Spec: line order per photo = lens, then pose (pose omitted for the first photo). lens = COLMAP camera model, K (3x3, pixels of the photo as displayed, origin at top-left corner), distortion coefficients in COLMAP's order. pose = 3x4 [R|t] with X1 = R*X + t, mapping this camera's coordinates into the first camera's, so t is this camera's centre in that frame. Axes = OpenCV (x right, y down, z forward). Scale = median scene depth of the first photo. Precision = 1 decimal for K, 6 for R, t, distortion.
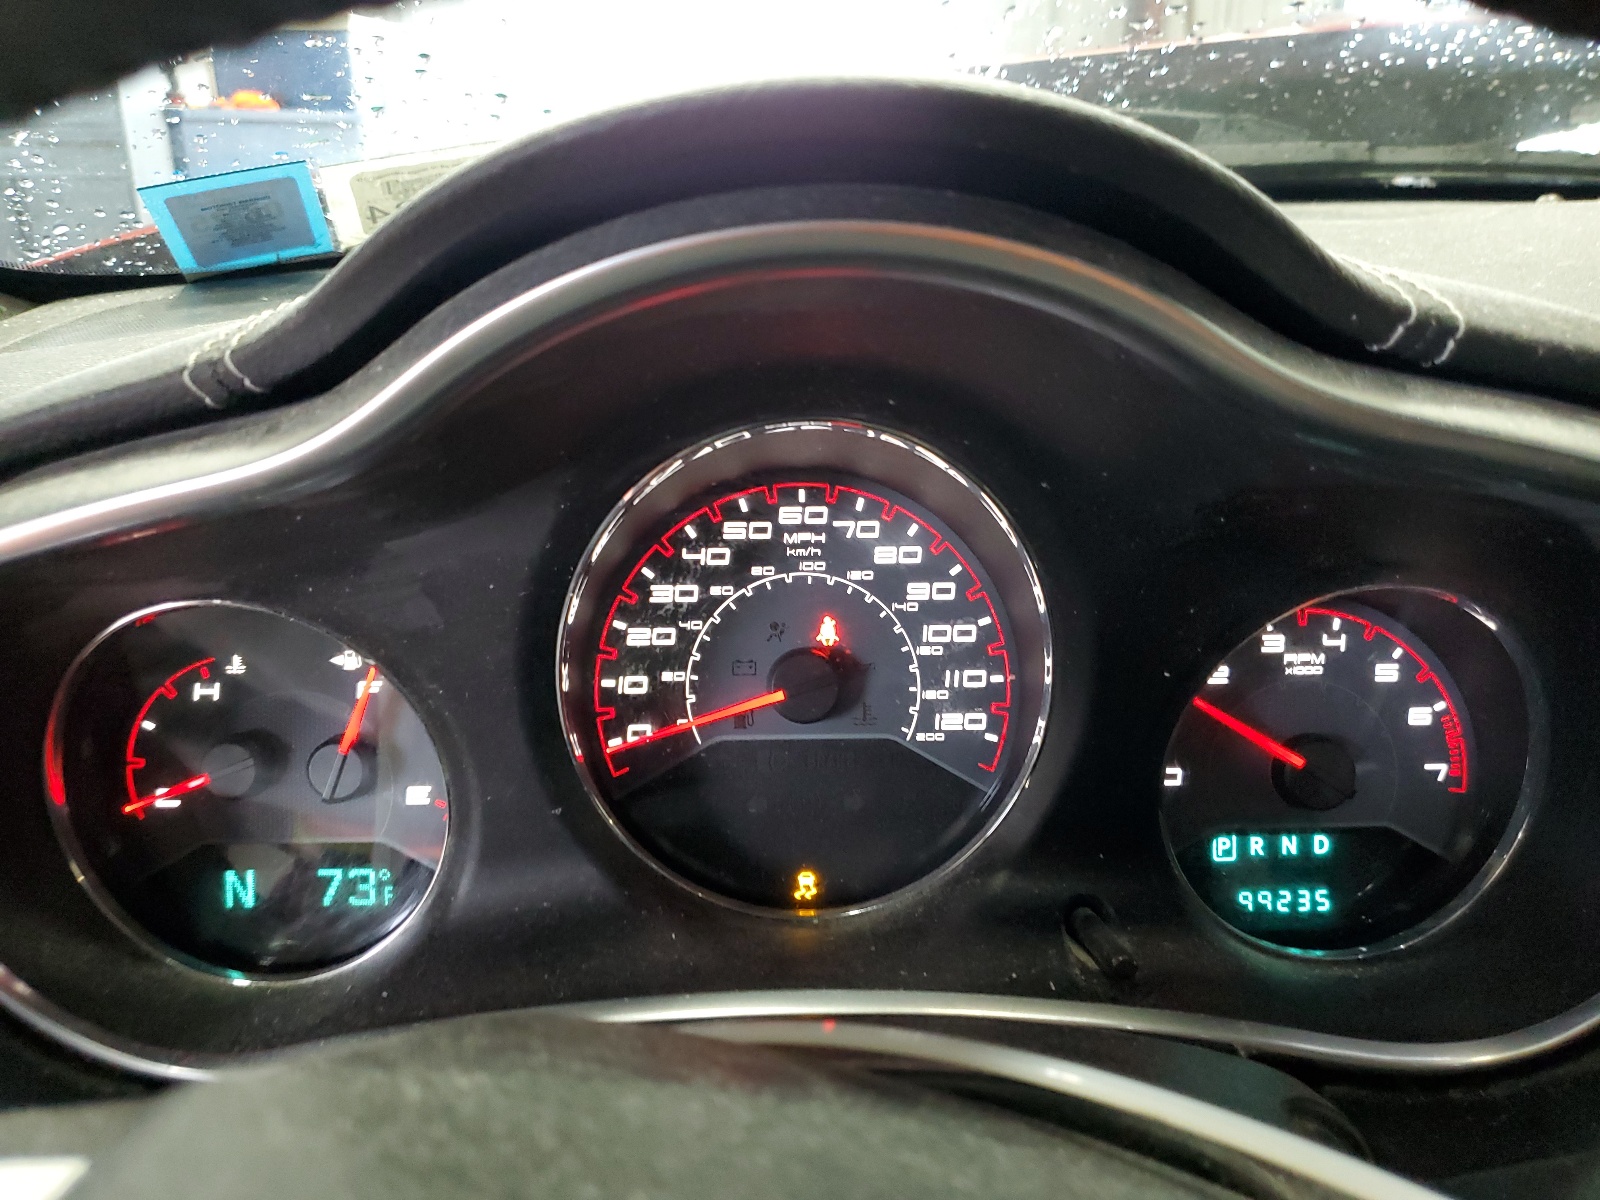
lens RADIAL K [[1220.8, 0, 802.3], [0, 1220.8, 600.5], [0, 0, 1]] dist [0.013896, 0.001461]
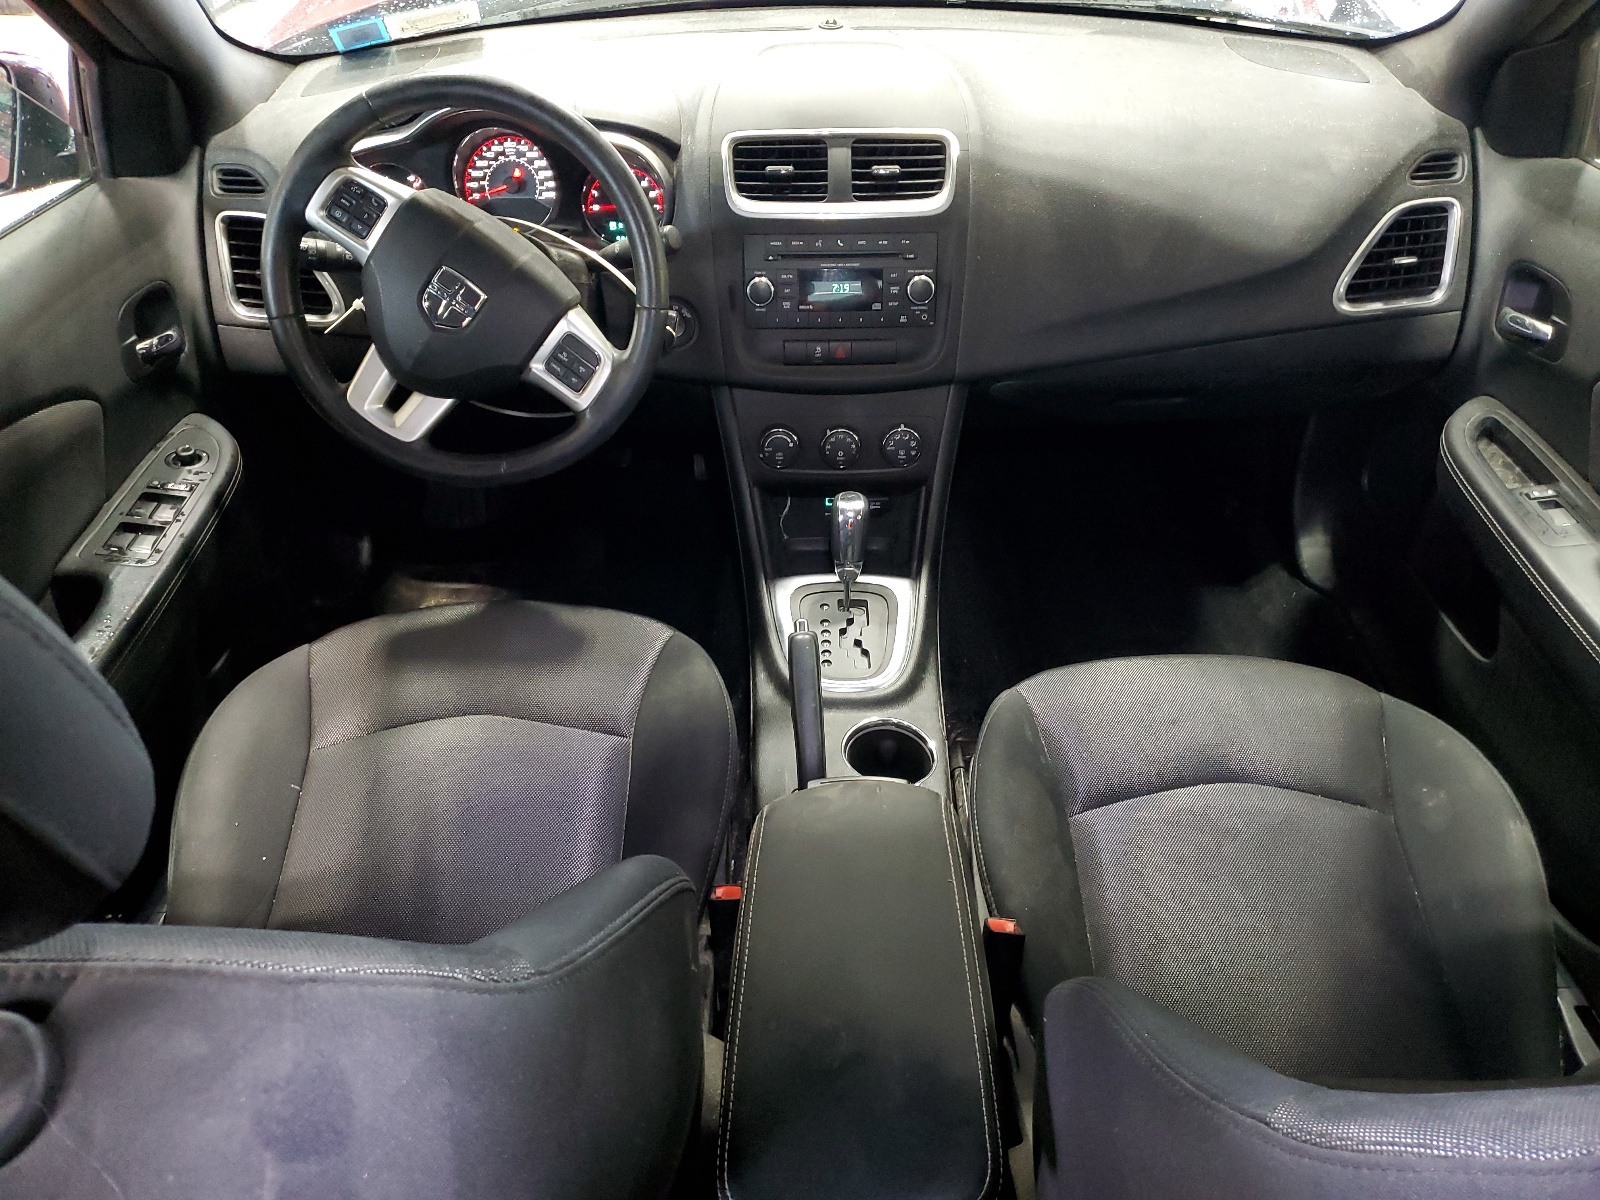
lens RADIAL K [[1220.8, 0, 795.1], [0, 1220.8, 599.4], [0, 0, 1]] dist [0.013896, 0.001461]
pose [[0.999027, 0.017302, -0.040564, 1.247400], [-0.004429, 0.954531, 0.298079, 0.176759], [0.043877, -0.297610, 0.953679, -3.693127]]
